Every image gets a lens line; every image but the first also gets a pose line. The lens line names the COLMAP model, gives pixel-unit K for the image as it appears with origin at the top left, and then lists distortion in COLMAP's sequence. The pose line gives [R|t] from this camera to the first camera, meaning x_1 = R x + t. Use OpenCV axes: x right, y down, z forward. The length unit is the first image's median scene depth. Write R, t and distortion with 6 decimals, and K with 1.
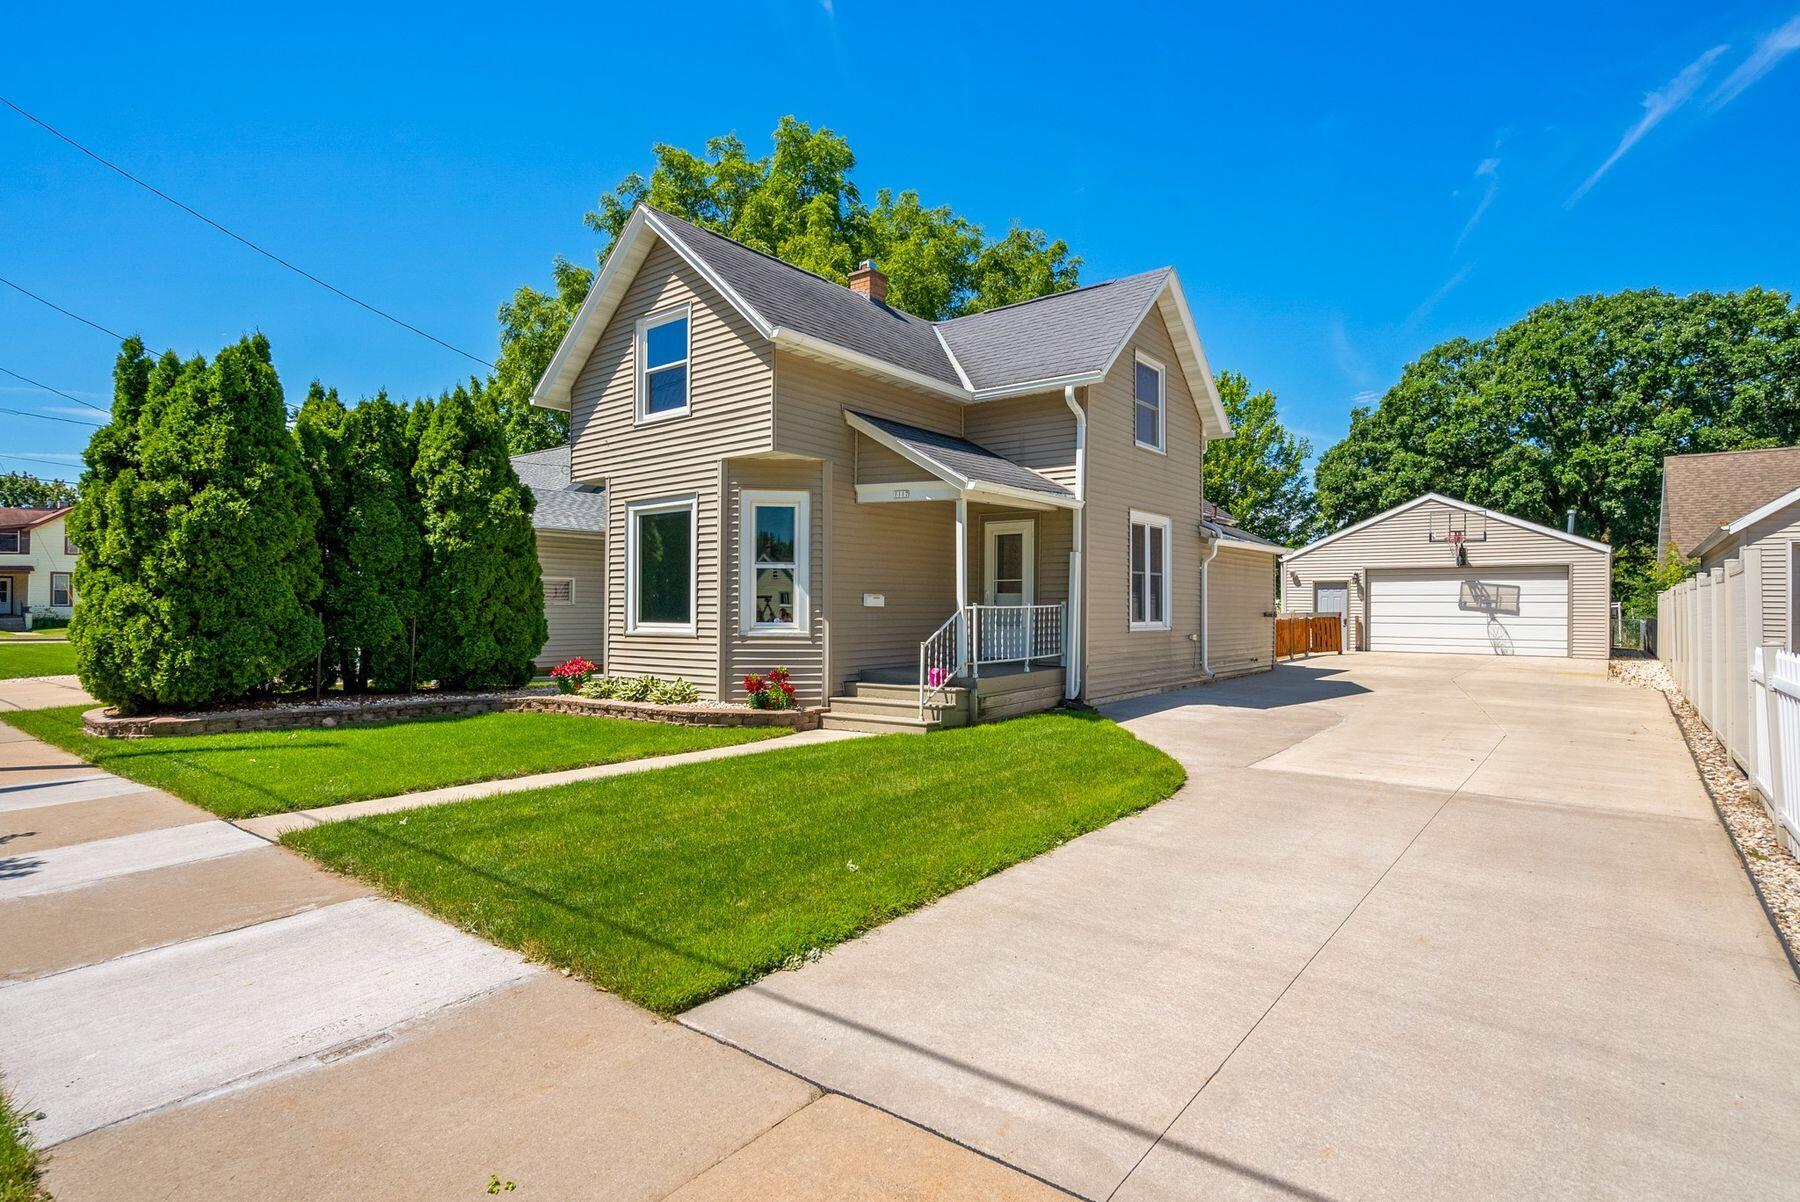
lens RADIAL K [[883.9, 0, 902.7], [0, 883.9, 570.4], [0, 0, 1]] dist [0.001674, -0.000207]
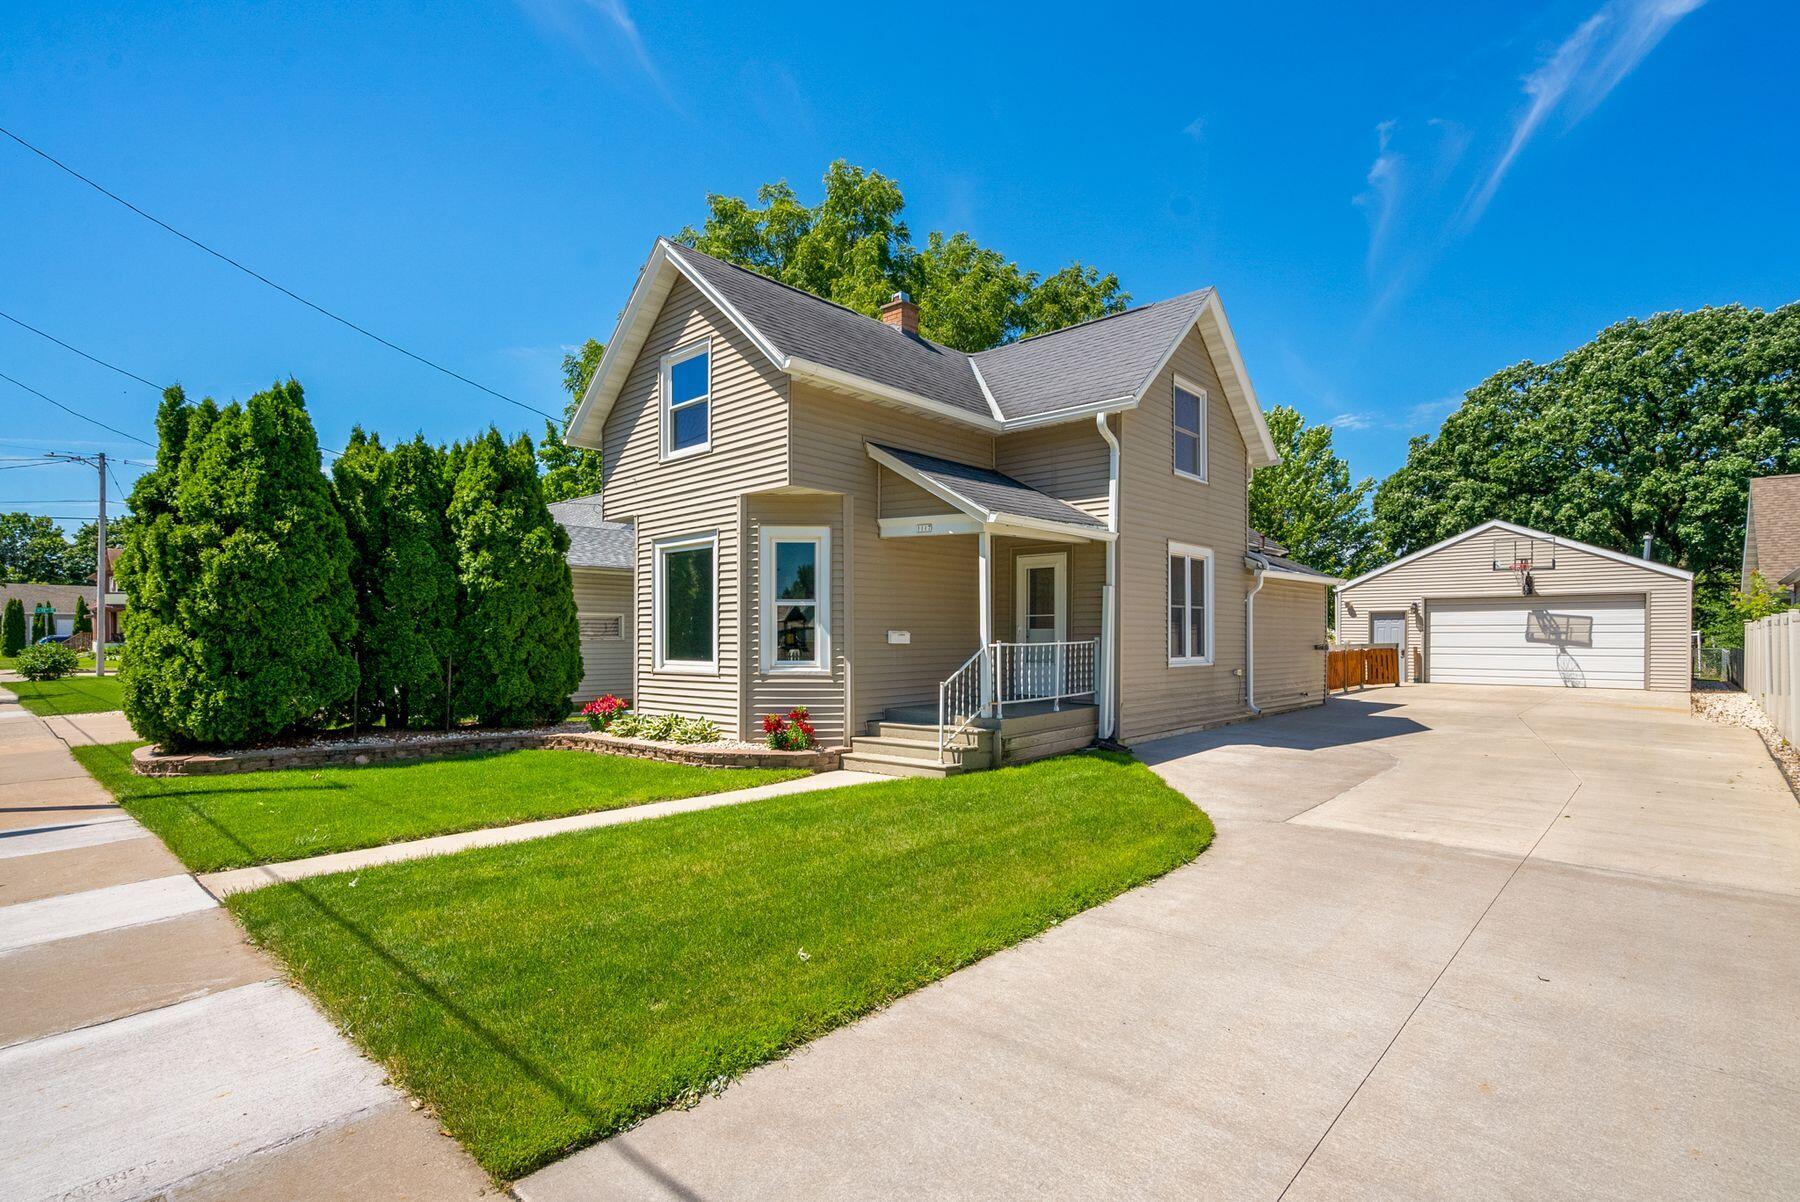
lens RADIAL K [[842.6, 0, 905.4], [0, 842.6, 611.8], [0, 0, 1]] dist [-0.000814, 0.000852]
pose [[0.997413, -0.006359, -0.071600, 0.040953], [0.007228, 0.999903, 0.011886, -0.005252], [0.071518, -0.012373, 0.997363, 0.070508]]
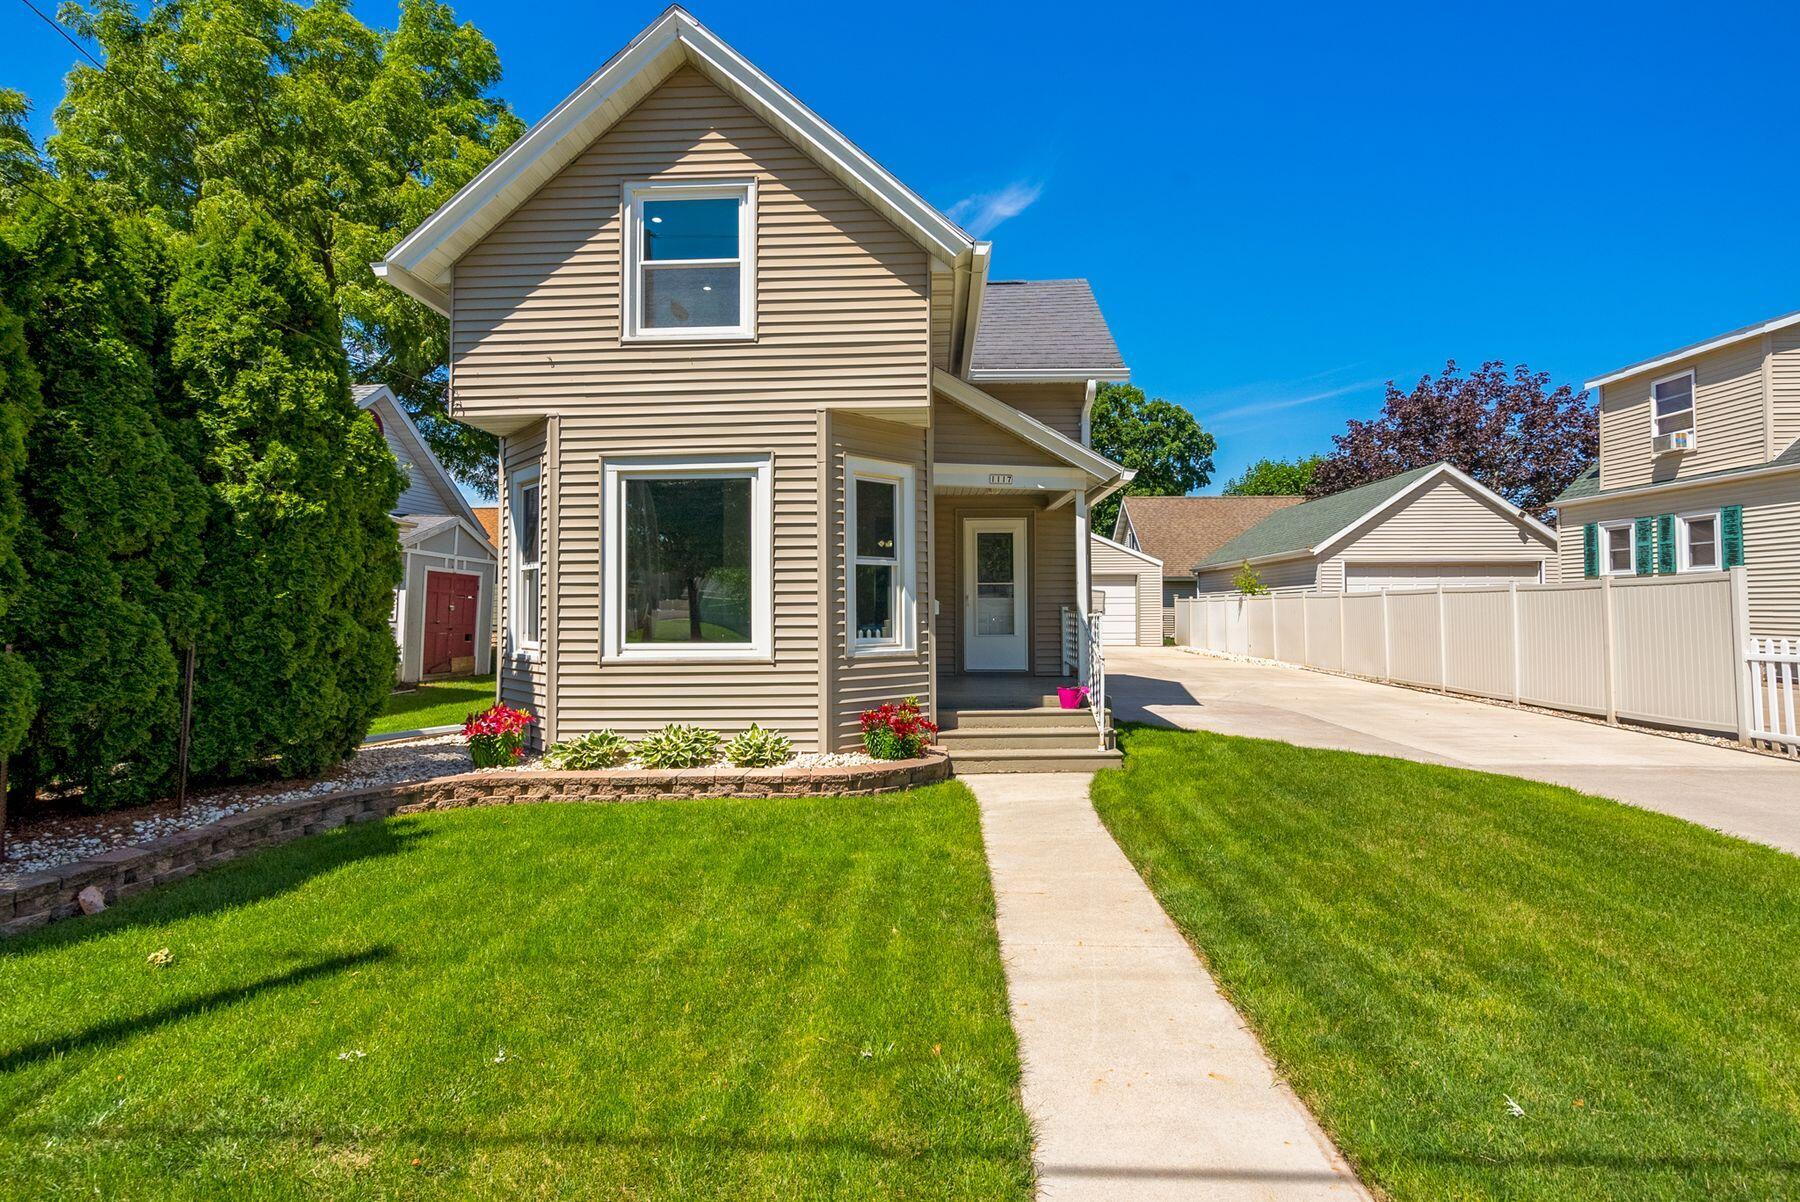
lens RADIAL K [[835.6, 0, 891.4], [0, 835.6, 562.0], [0, 0, 1]] dist [0.000138, 0.000364]
pose [[0.818843, 0.024118, 0.573510, -0.500774], [-0.016349, 0.999692, -0.018697, 0.007469], [-0.573784, 0.005934, 0.818985, 0.389332]]
